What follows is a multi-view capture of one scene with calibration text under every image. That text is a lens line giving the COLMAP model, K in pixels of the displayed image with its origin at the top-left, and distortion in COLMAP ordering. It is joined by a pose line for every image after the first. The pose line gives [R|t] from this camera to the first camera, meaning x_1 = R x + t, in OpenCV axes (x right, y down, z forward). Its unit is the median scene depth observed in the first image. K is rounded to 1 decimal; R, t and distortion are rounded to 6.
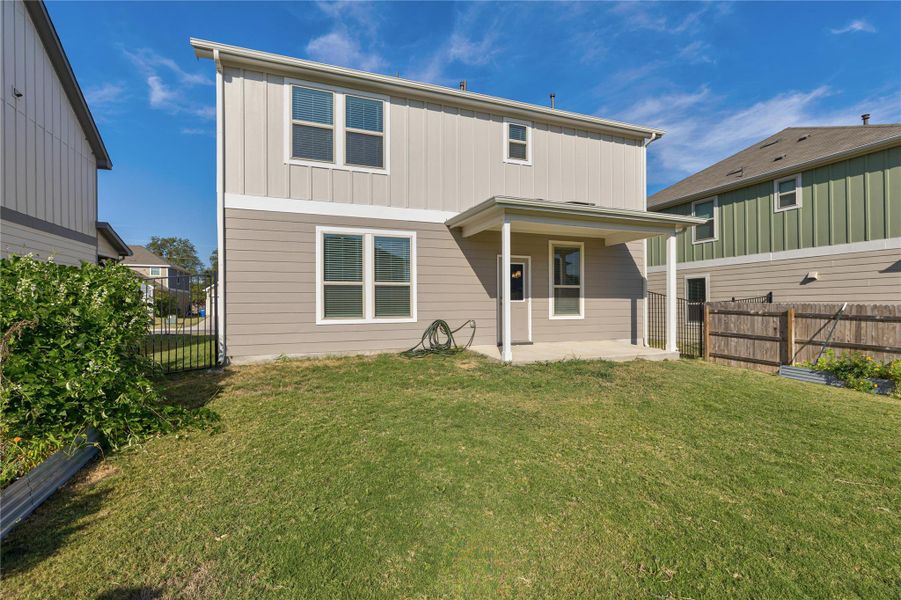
lens RADIAL K [[414.6, 0, 444.6], [0, 414.6, 313.1], [0, 0, 1]] dist [-0.001583, -0.000084]
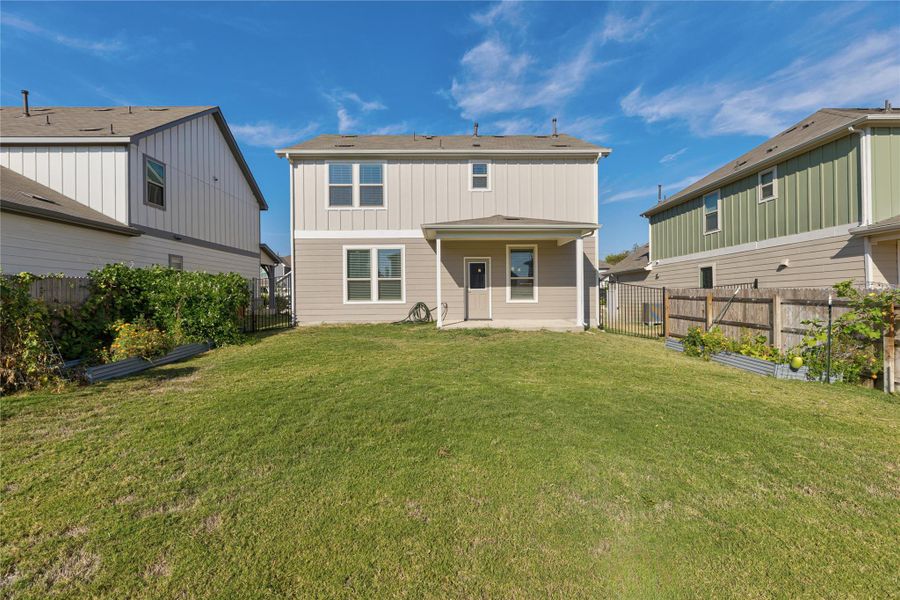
lens RADIAL K [[407.9, 0, 450.0], [0, 407.9, 300.0], [0, 0, 1]] dist [0.000103, 0.000691]
pose [[0.938197, -0.001318, -0.346100, 0.565527], [-0.003389, 0.999910, -0.012993, 0.025756], [0.346086, 0.013363, 0.938108, -0.328879]]
